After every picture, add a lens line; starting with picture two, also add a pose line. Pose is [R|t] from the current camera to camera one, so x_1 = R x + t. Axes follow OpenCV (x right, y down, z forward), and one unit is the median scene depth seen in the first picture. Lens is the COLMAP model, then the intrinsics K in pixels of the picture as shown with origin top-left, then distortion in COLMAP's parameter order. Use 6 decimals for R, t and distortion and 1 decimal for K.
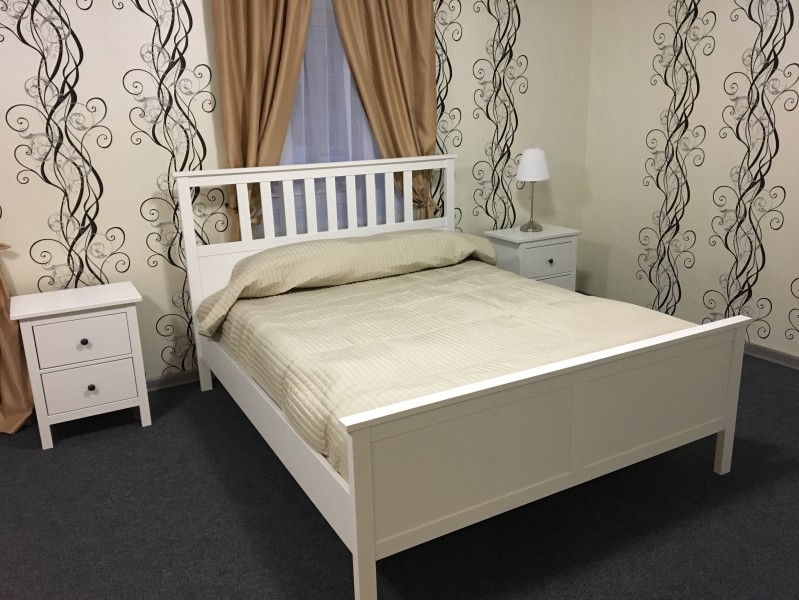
lens RADIAL K [[673.6, 0, 399.5], [0, 673.6, 300.0], [0, 0, 1]] dist [0.085659, -0.120895]
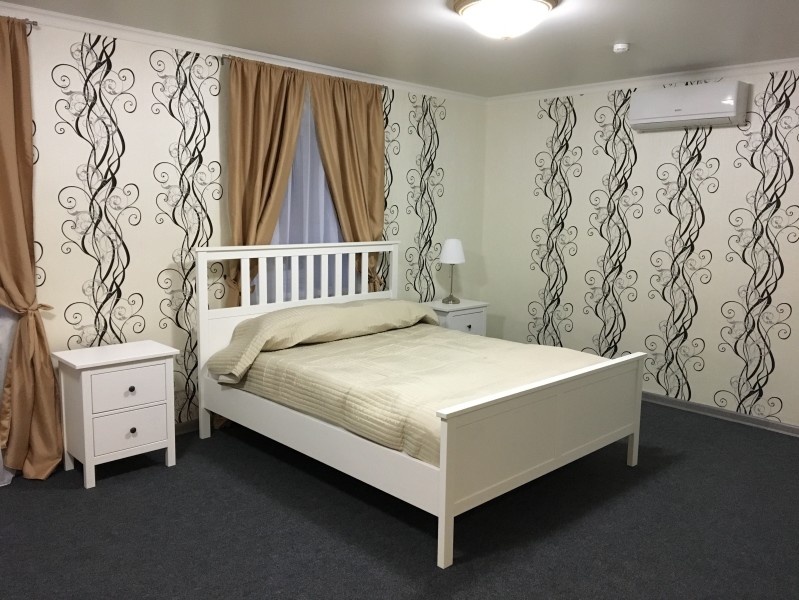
lens RADIAL K [[673.6, 0, 399.5], [0, 673.6, 300.0], [0, 0, 1]] dist [0.085659, -0.120895]
pose [[0.963780, 0.007527, 0.266592, -0.285115], [0.028435, 0.991004, -0.130780, 0.064696], [-0.265178, 0.133624, 0.954895, -0.203148]]
